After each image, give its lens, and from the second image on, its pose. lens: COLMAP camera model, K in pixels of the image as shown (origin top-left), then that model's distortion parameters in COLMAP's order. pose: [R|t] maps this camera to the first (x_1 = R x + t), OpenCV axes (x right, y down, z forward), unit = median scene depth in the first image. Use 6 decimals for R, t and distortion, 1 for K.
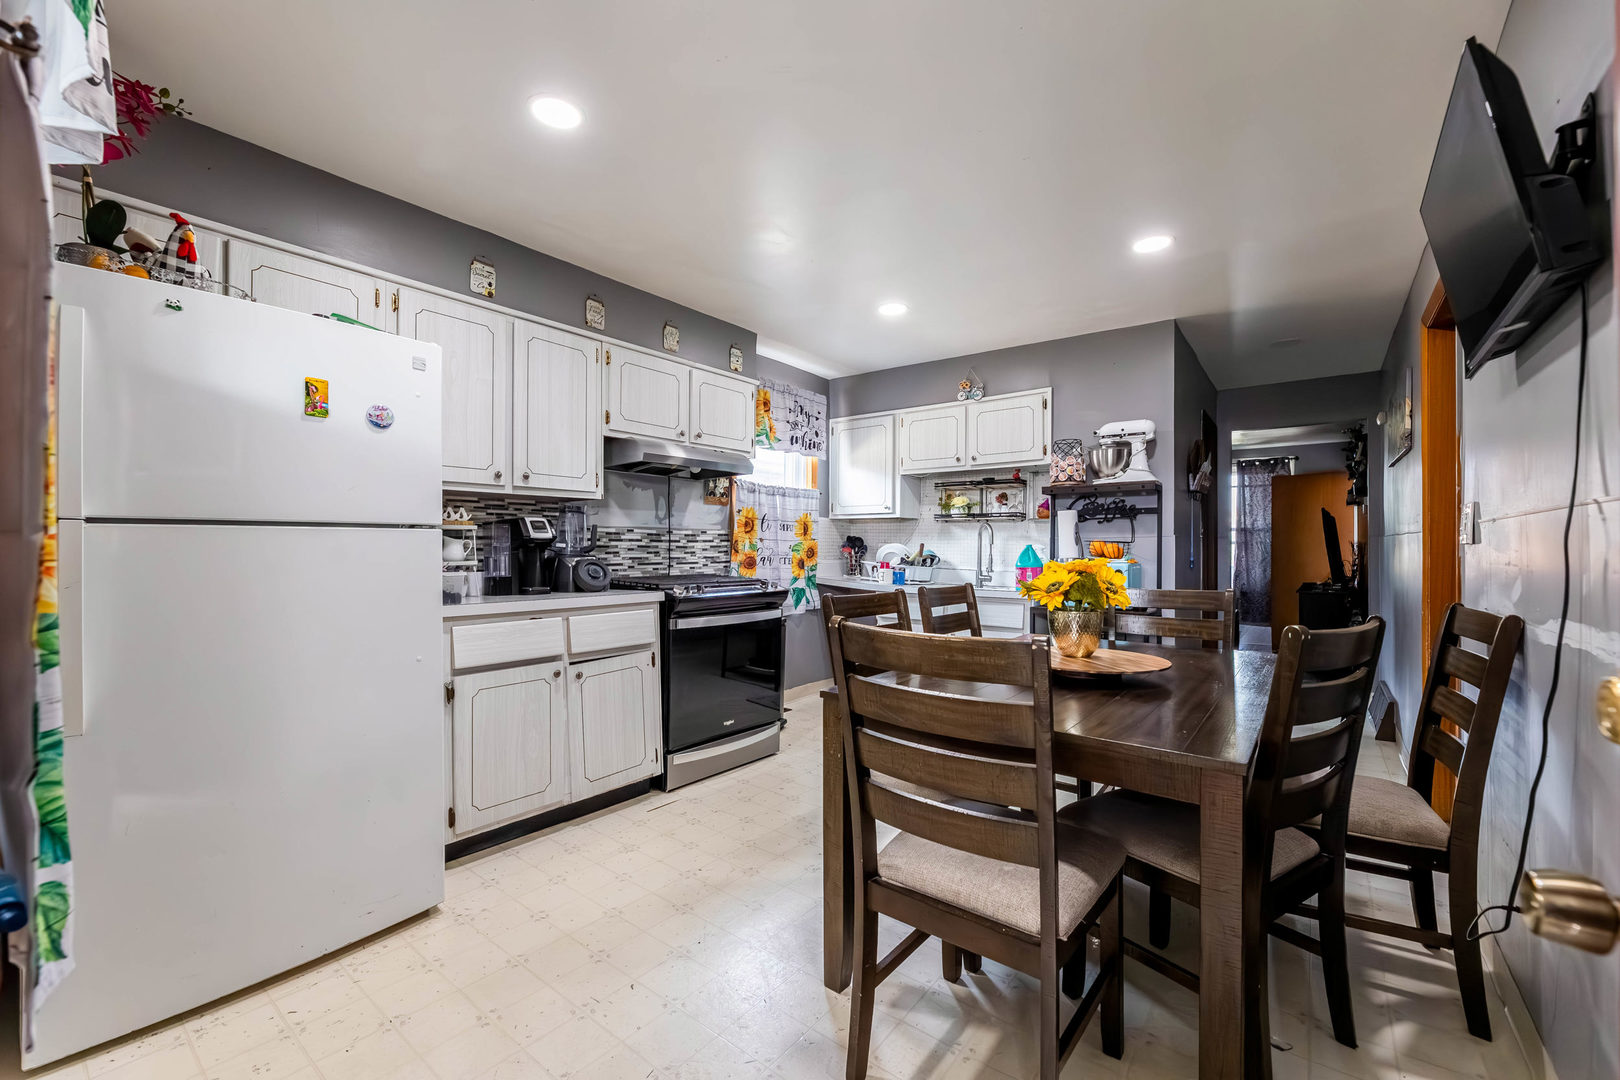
lens RADIAL K [[650.5, 0, 803.9], [0, 650.5, 547.0], [0, 0, 1]] dist [0.001444, -0.000018]
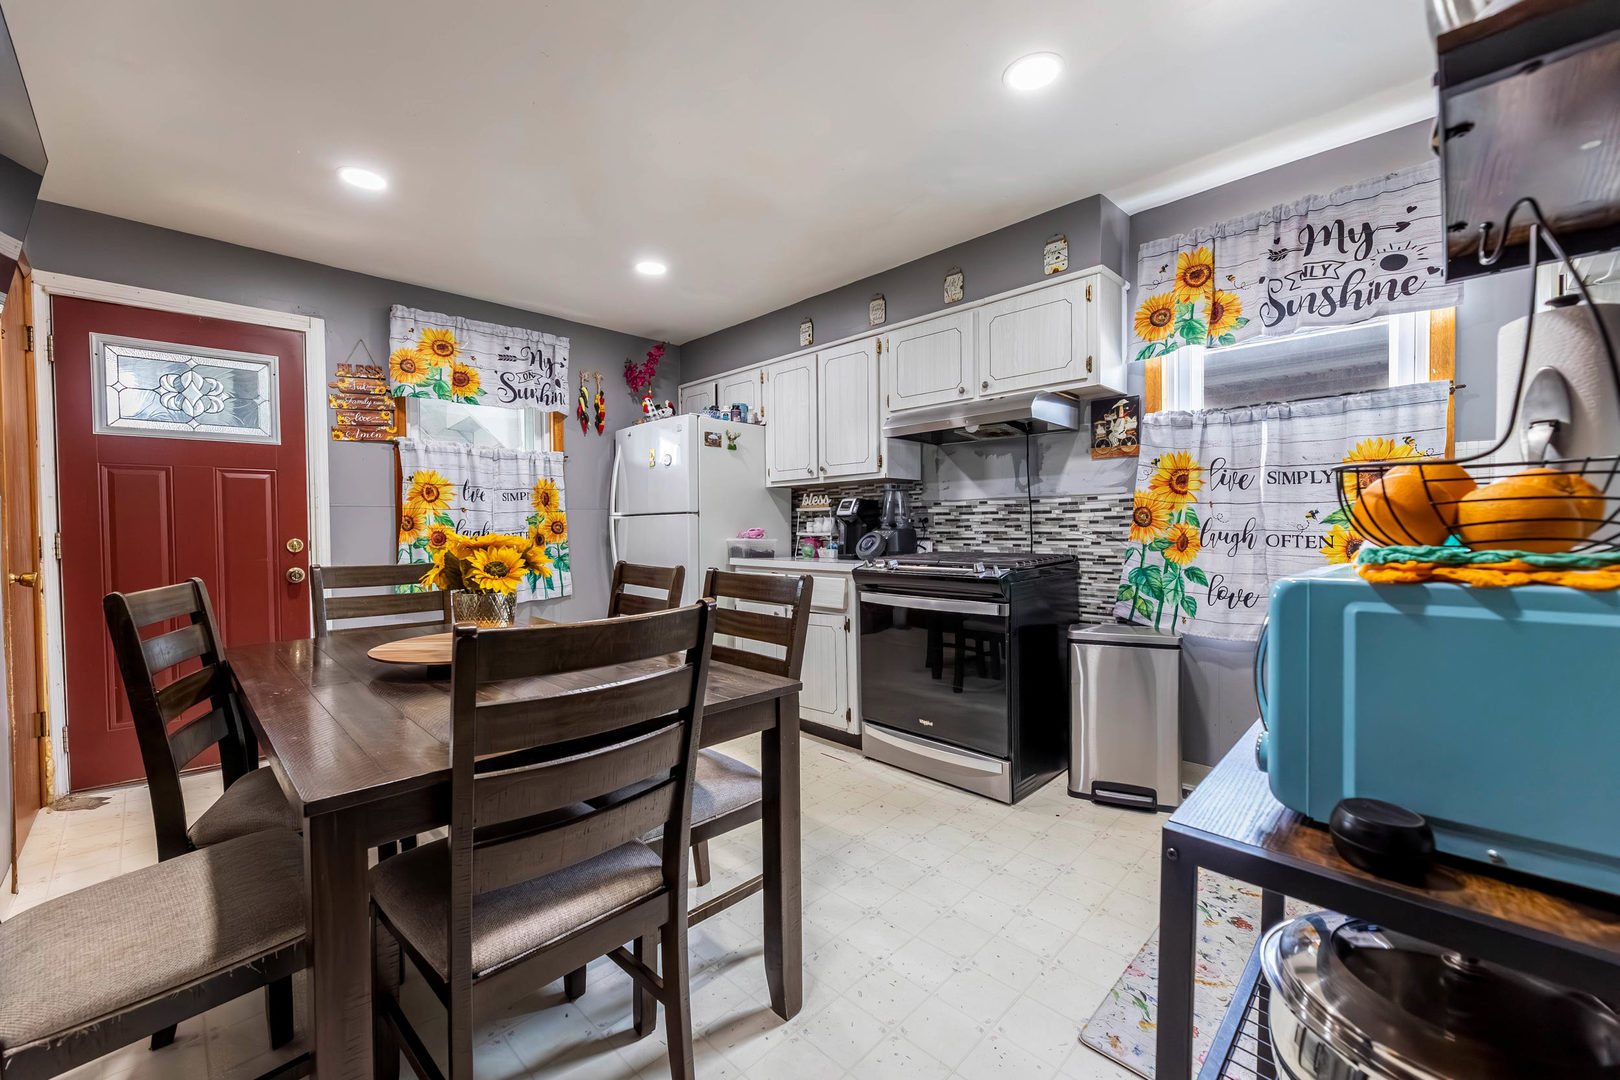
lens RADIAL K [[650.5, 0, 799.0], [0, 650.5, 542.9], [0, 0, 1]] dist [0.001444, -0.000018]
pose [[-0.116837, 0.025565, -0.992822, 0.666400], [0.011221, 0.999639, 0.024420, 0.006380], [0.993088, -0.008287, -0.117081, 0.821256]]
